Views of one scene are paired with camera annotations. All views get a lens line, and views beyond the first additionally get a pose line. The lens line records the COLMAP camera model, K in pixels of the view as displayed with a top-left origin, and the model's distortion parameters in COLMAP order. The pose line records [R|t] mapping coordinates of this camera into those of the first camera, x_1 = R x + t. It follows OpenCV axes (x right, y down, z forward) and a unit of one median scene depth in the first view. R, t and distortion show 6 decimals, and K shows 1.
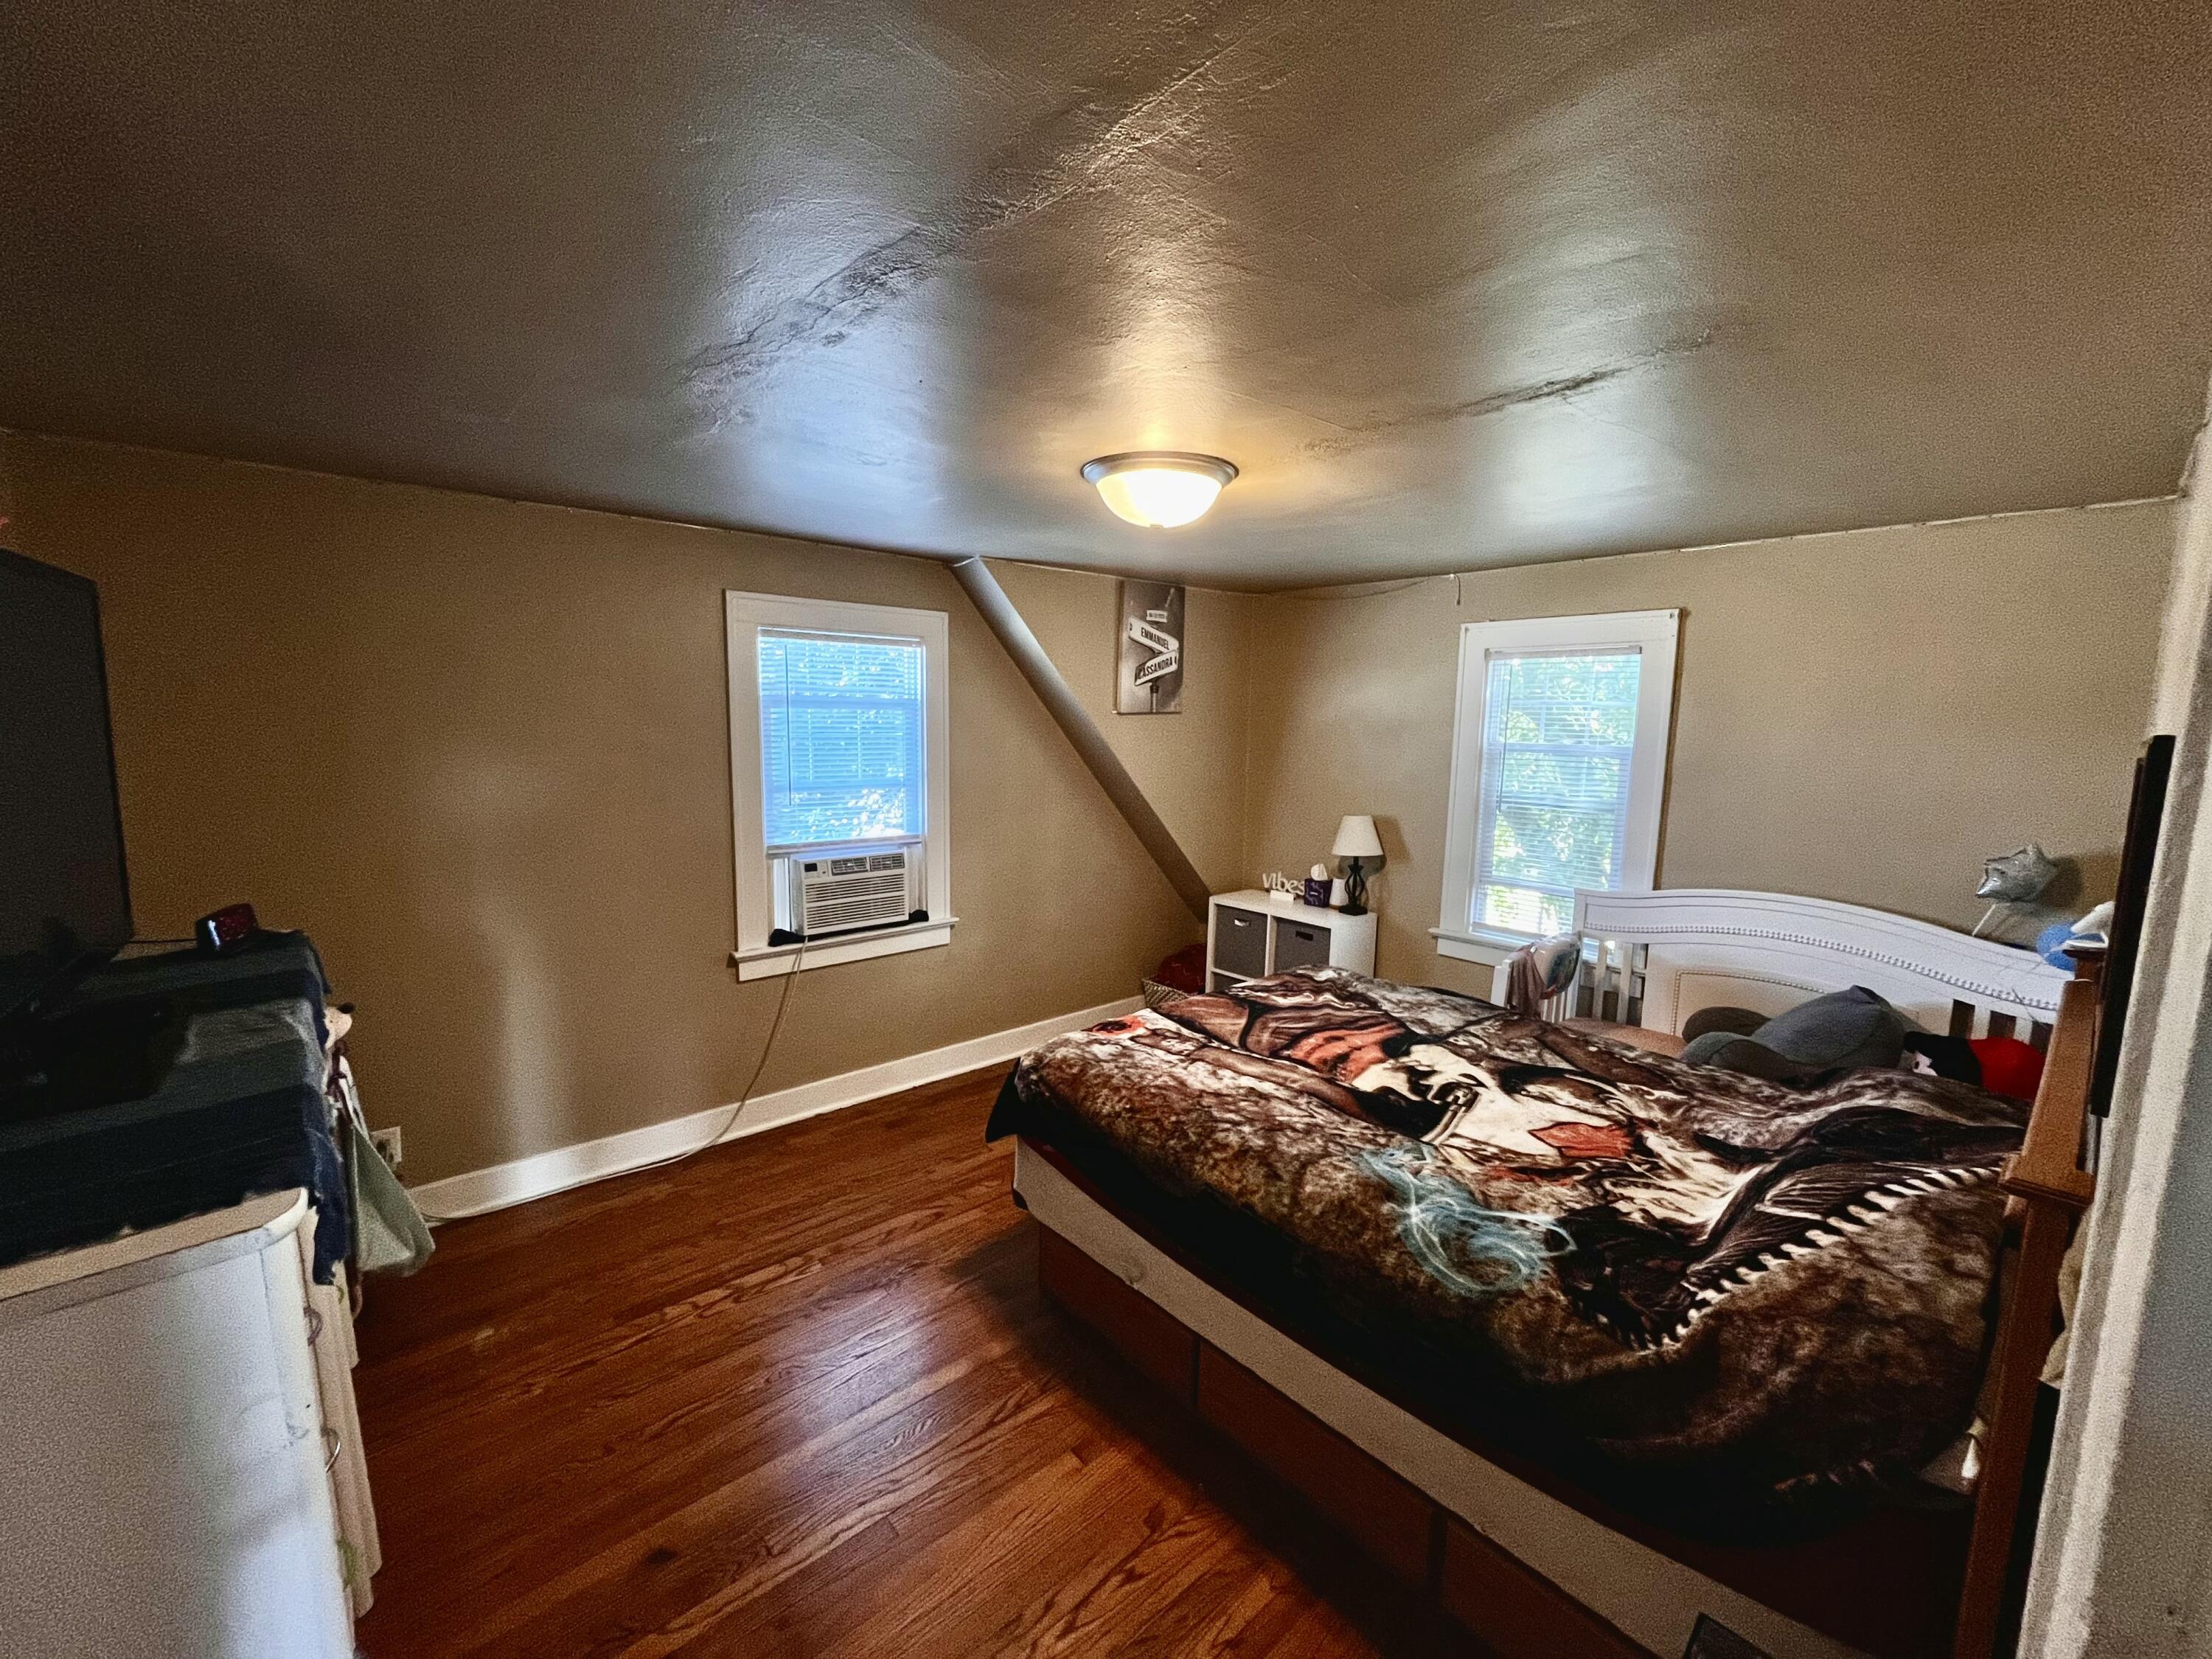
lens RADIAL K [[894.8, 0, 1099.7], [0, 894.8, 825.7], [0, 0, 1]] dist [-0.002087, 0.001095]
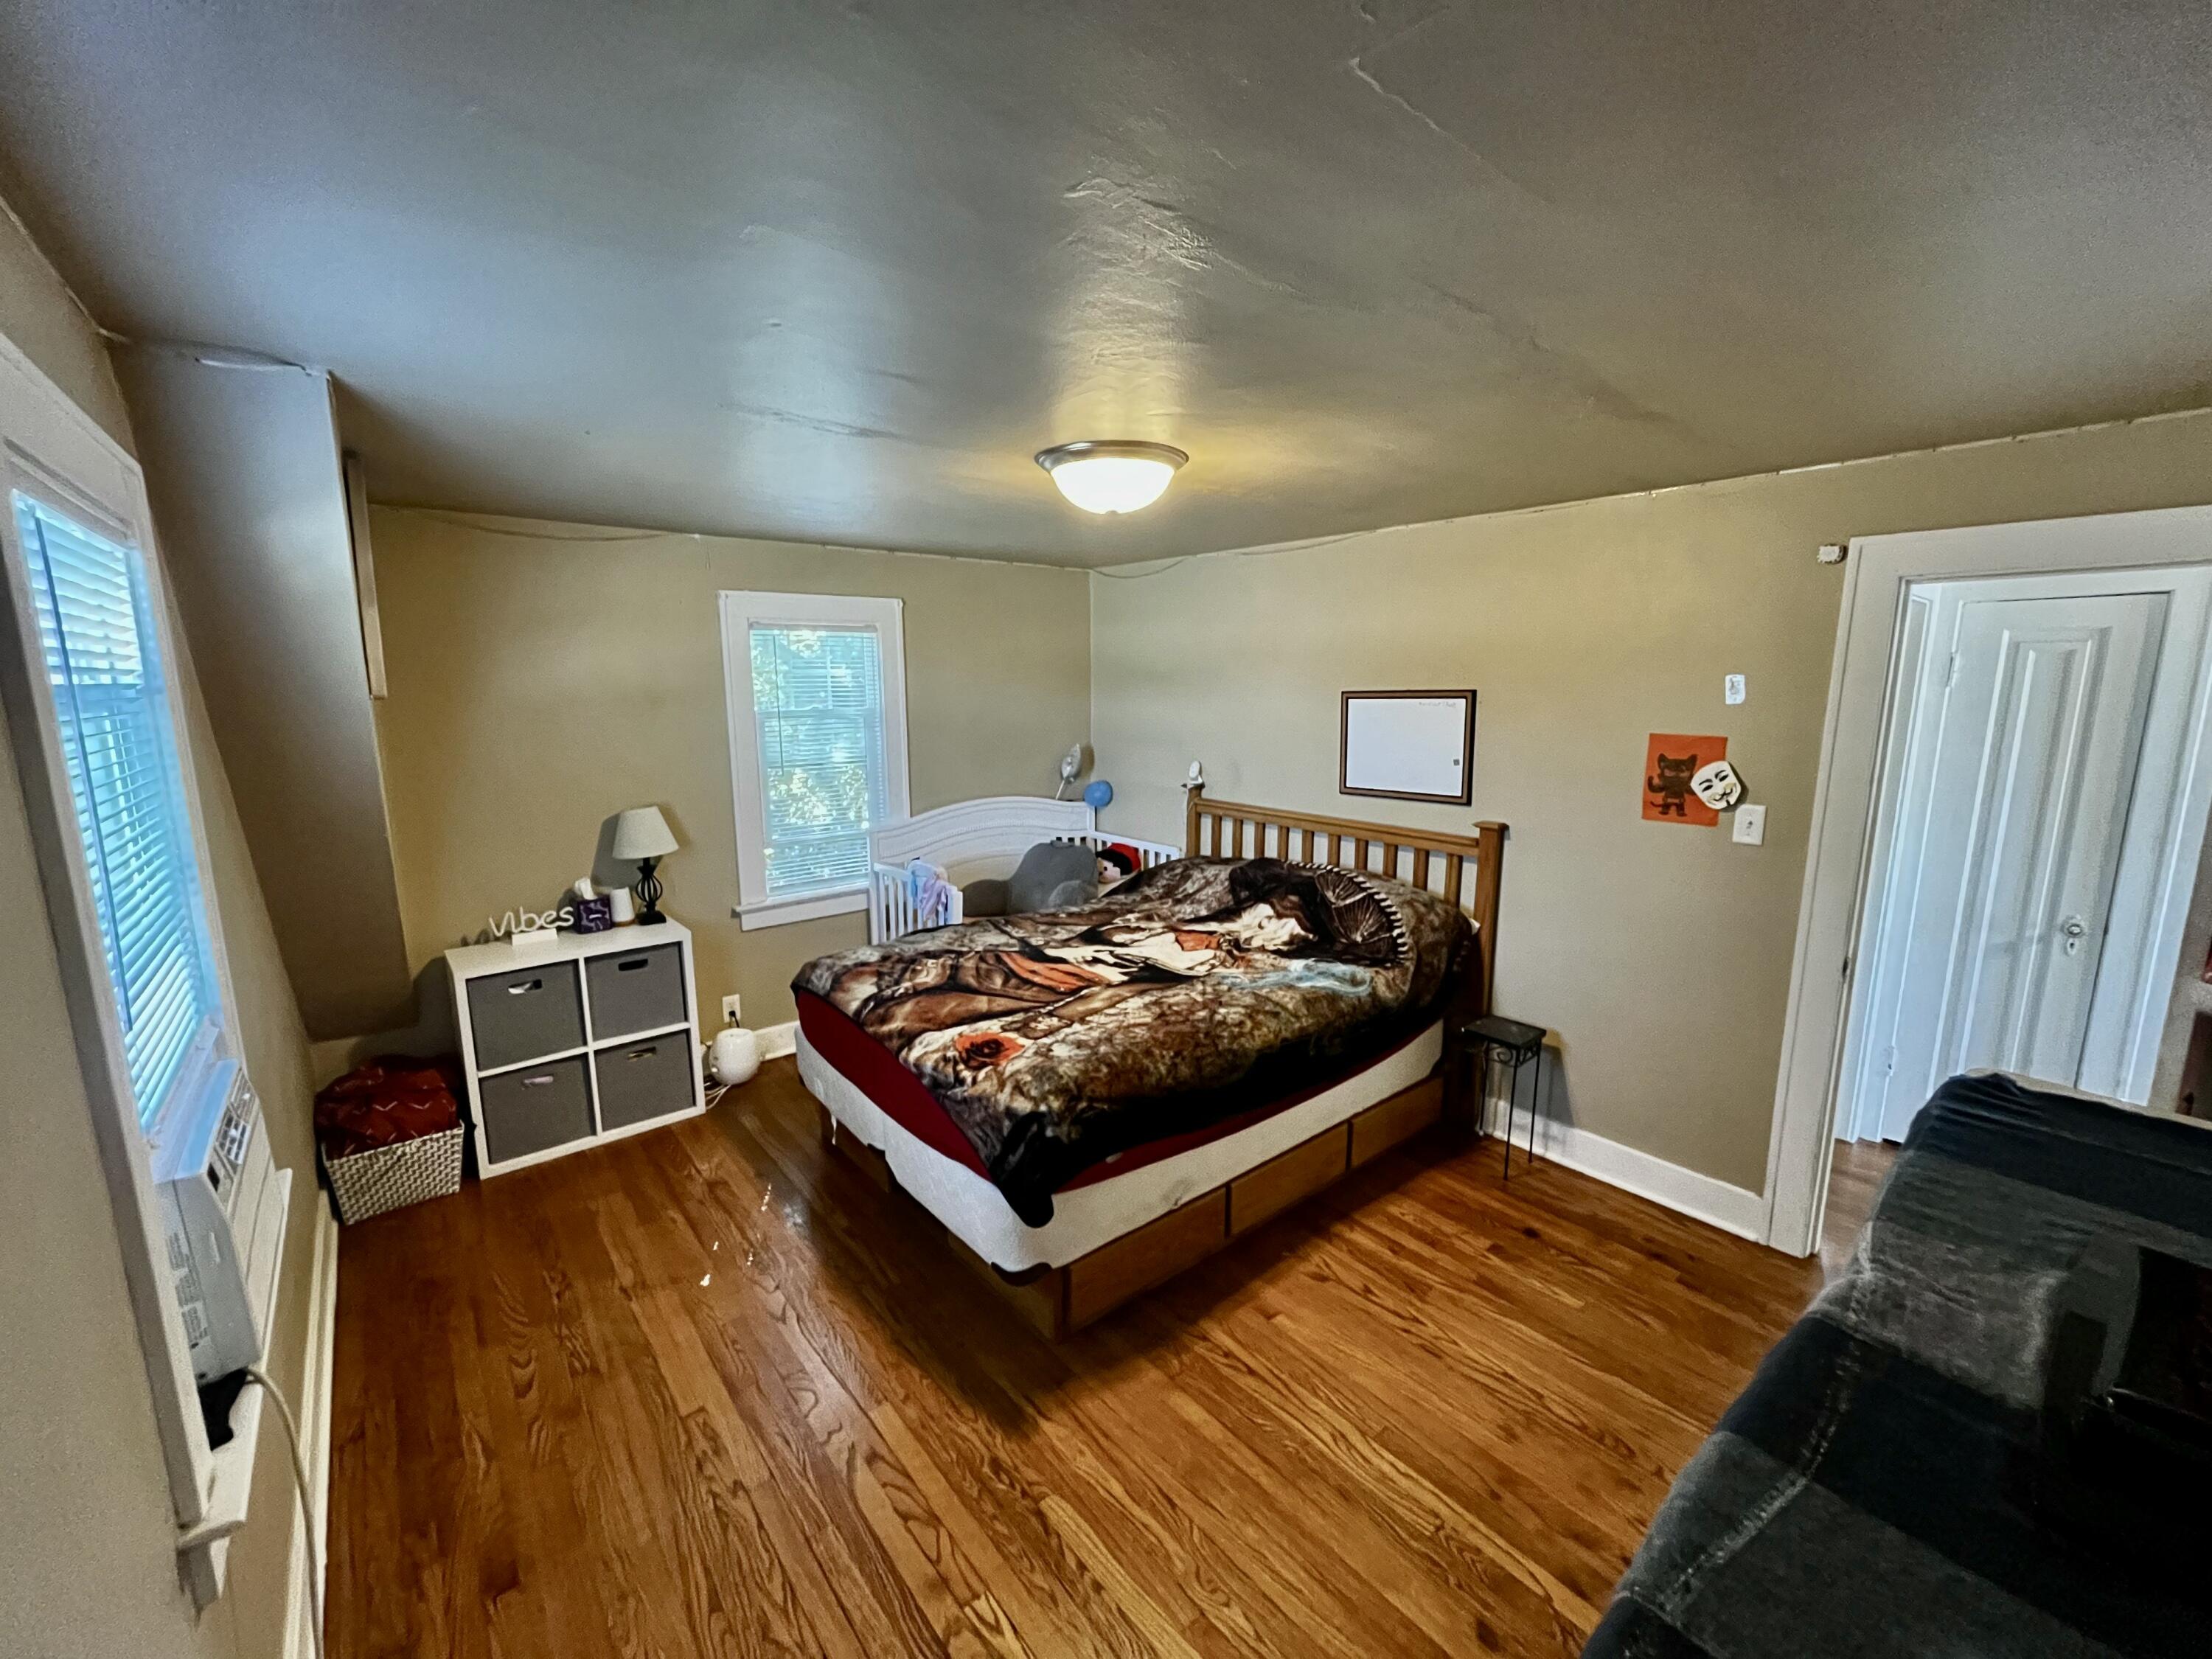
lens RADIAL K [[894.8, 0, 1099.9], [0, 894.8, 837.9], [0, 0, 1]] dist [-0.002087, 0.001095]
pose [[0.033913, -0.193632, 0.980488, -0.888174], [0.128883, 0.973708, 0.187835, -0.144283], [-0.991080, 0.119998, 0.057977, 0.887100]]
